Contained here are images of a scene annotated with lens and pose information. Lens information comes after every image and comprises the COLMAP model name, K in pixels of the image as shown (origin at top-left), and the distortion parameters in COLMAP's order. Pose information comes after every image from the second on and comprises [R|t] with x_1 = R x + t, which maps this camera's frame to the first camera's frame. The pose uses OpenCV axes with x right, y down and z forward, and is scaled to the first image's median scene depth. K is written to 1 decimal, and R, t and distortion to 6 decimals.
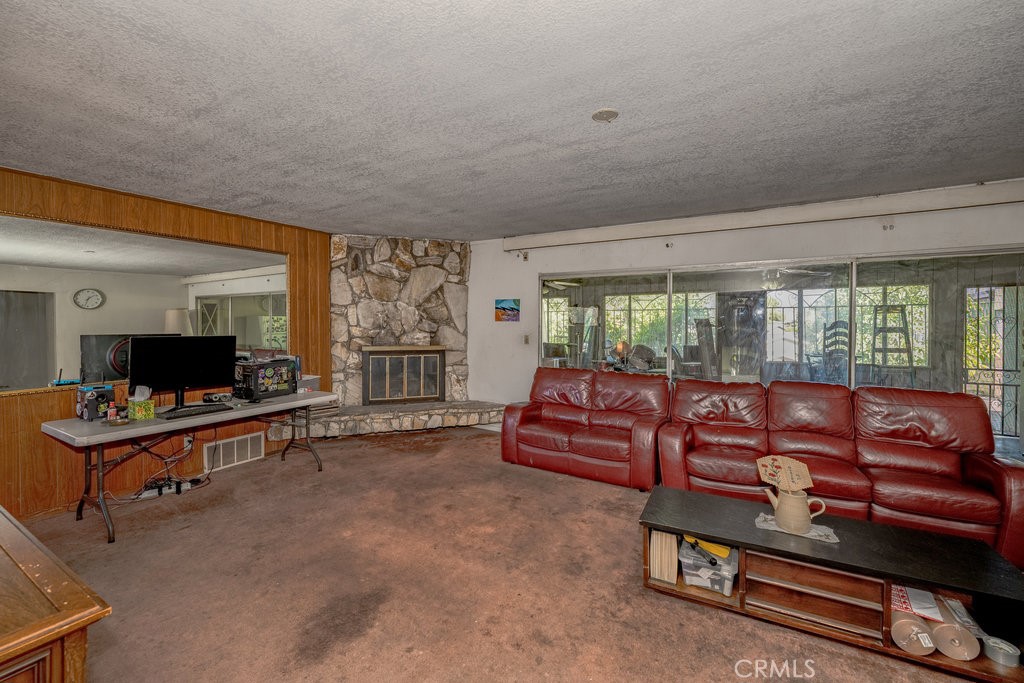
lens RADIAL K [[416.2, 0, 514.5], [0, 416.2, 326.5], [0, 0, 1]] dist [-0.000910, -0.000202]
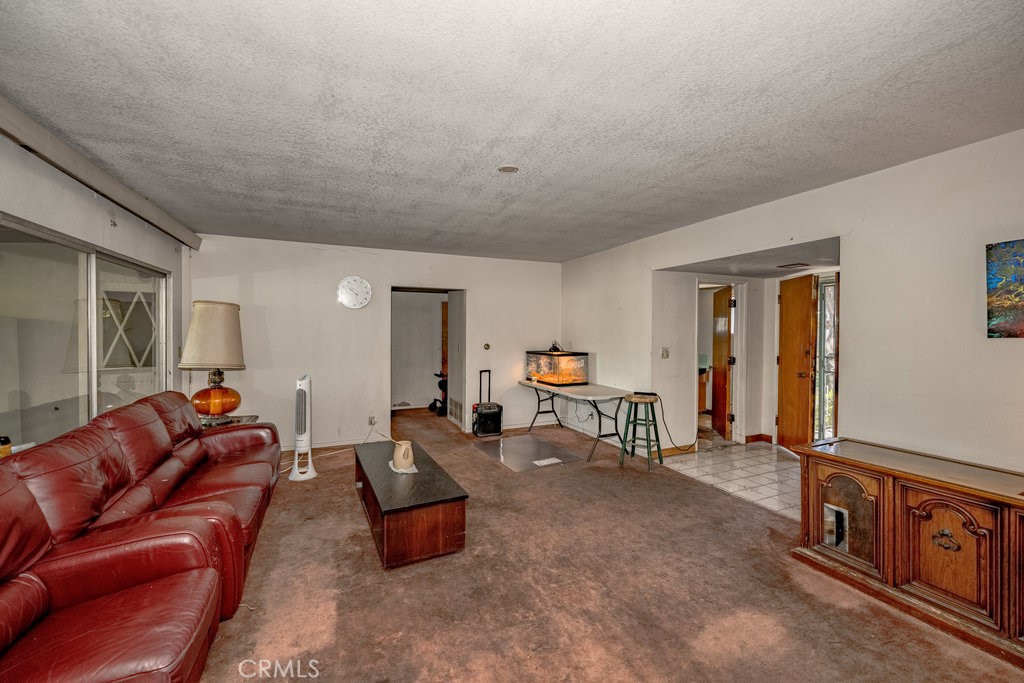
lens RADIAL K [[404.2, 0, 513.7], [0, 404.2, 332.3], [0, 0, 1]] dist [0.001077, 0.000004]
pose [[-0.810402, -0.004841, 0.585854, -0.208579], [0.002714, 0.999924, 0.012017, -0.007380], [-0.585868, 0.011328, -0.810328, 0.781004]]
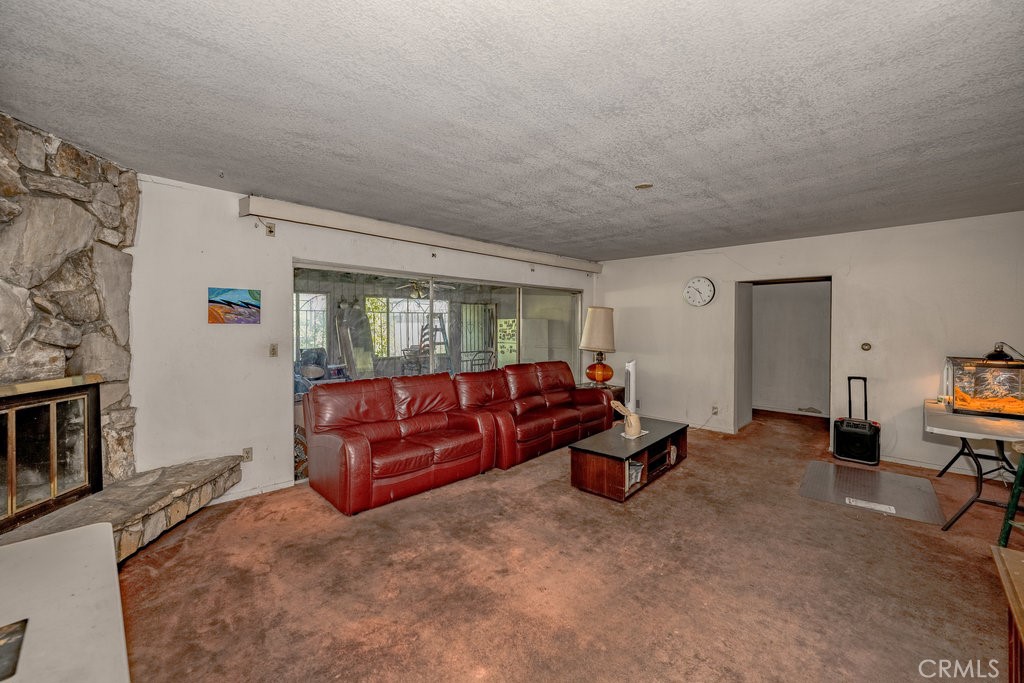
lens RADIAL K [[416.2, 0, 514.5], [0, 416.2, 326.5], [0, 0, 1]] dist [-0.000910, -0.000202]
pose [[0.245638, -0.004842, 0.969350, -0.521535], [0.008535, 0.999960, 0.002832, -0.006006], [-0.969324, 0.007578, 0.245669, 0.424388]]
